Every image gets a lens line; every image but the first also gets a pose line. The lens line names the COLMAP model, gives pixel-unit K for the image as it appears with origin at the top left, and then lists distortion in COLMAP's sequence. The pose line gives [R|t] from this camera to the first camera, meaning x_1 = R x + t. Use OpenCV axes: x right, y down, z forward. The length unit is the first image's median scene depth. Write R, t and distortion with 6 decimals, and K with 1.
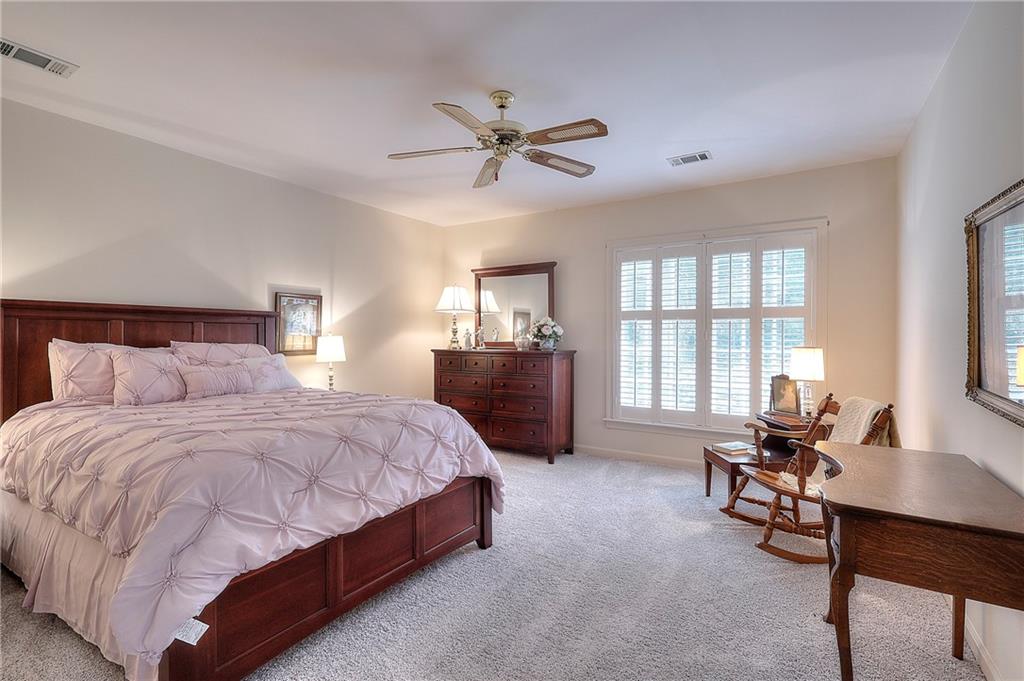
lens RADIAL K [[479.8, 0, 511.9], [0, 479.8, 332.3], [0, 0, 1]] dist [-0.005785, 0.000703]
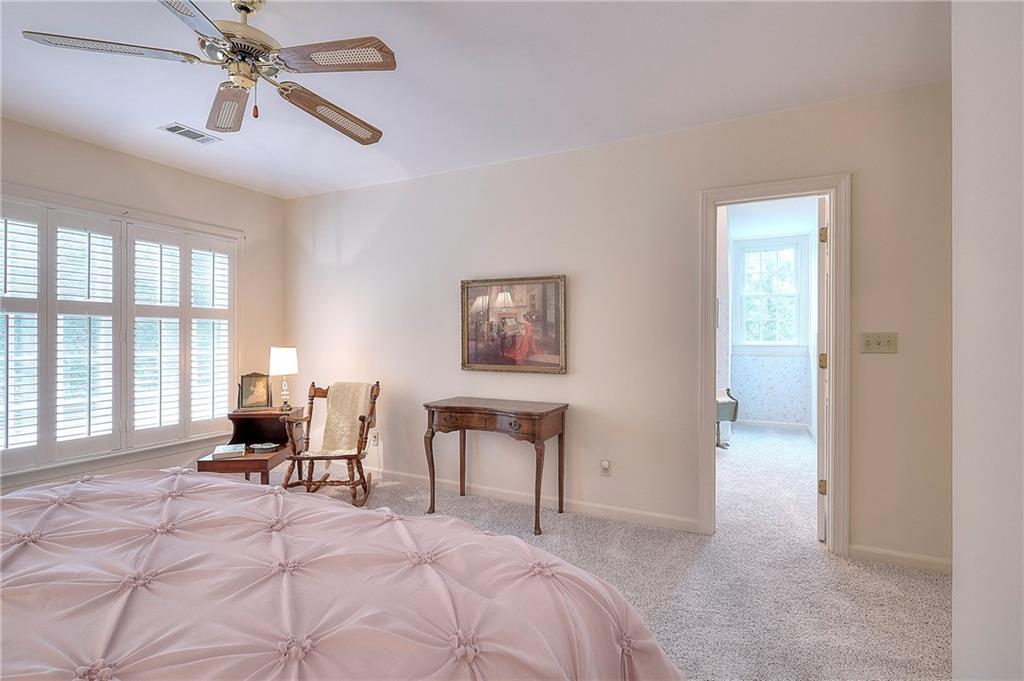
lens RADIAL K [[479.8, 0, 511.6], [0, 479.8, 337.5], [0, 0, 1]] dist [-0.005785, 0.000703]
pose [[-0.120231, -0.005019, 0.992733, -0.497214], [-0.012342, 0.999917, 0.003561, -0.002634], [-0.992669, -0.011824, -0.120283, 0.461809]]
